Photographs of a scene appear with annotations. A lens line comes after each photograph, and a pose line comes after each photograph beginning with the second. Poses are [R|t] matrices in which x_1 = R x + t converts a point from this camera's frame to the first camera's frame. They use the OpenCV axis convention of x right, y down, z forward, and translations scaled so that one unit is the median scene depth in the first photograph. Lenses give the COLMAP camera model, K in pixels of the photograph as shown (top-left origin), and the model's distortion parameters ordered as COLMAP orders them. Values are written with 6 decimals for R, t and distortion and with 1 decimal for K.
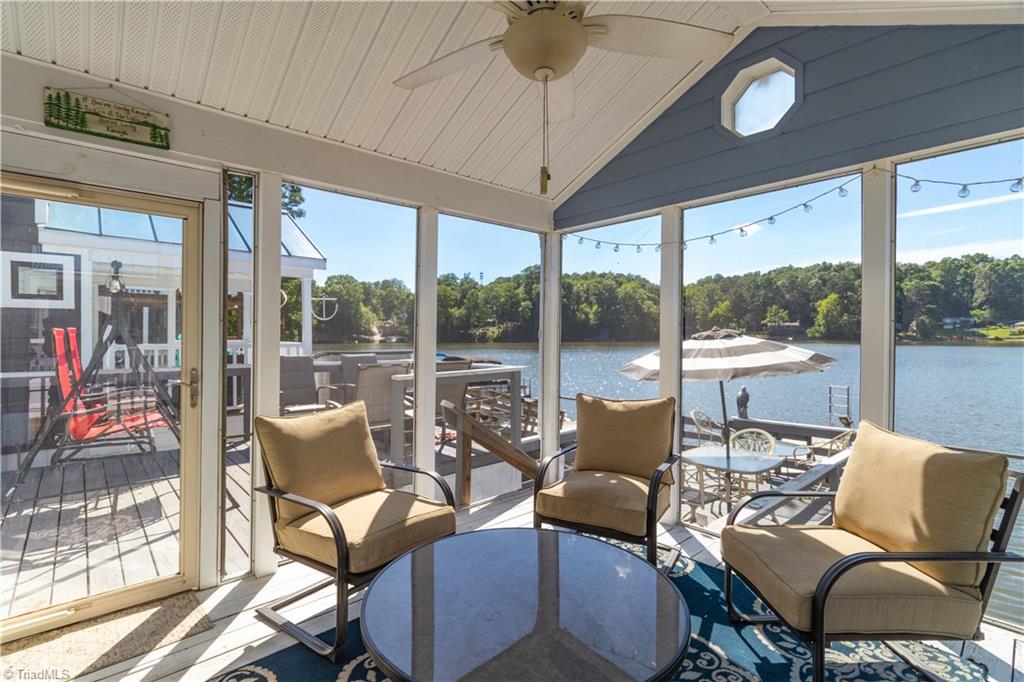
lens RADIAL K [[480.3, 0, 509.1], [0, 480.3, 333.0], [0, 0, 1]] dist [0.005207, 0.000744]
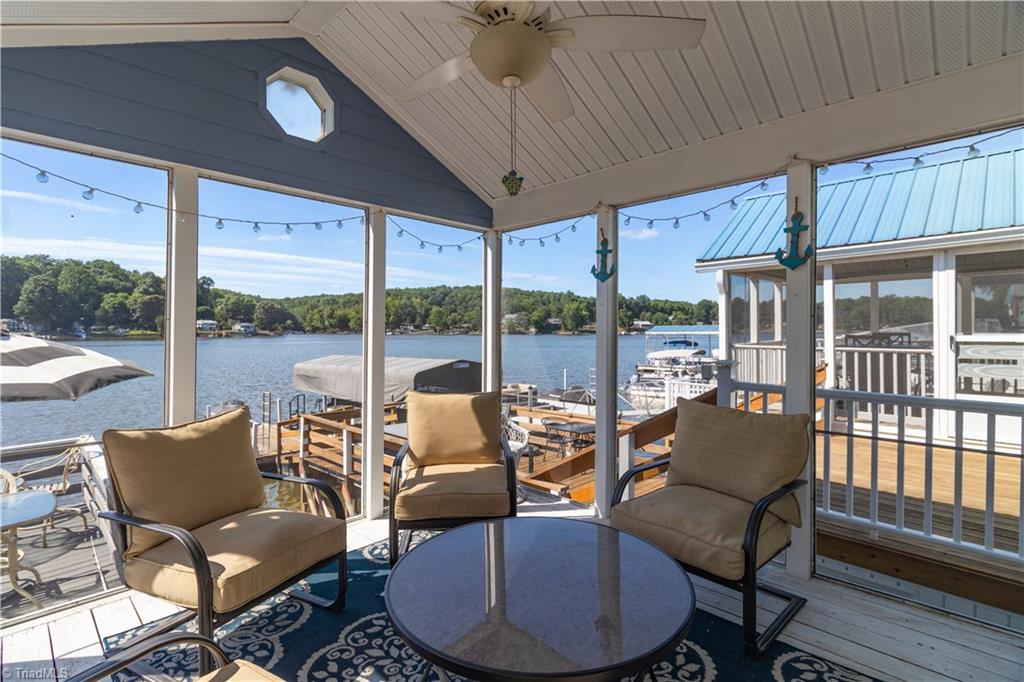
lens RADIAL K [[480.3, 0, 509.1], [0, 480.3, 333.0], [0, 0, 1]] dist [0.005207, 0.000744]
pose [[-0.074985, -0.002313, 0.997182, -0.547269], [-0.002747, 0.999994, 0.002113, 0.002795], [-0.997181, -0.002581, -0.074991, 0.617109]]
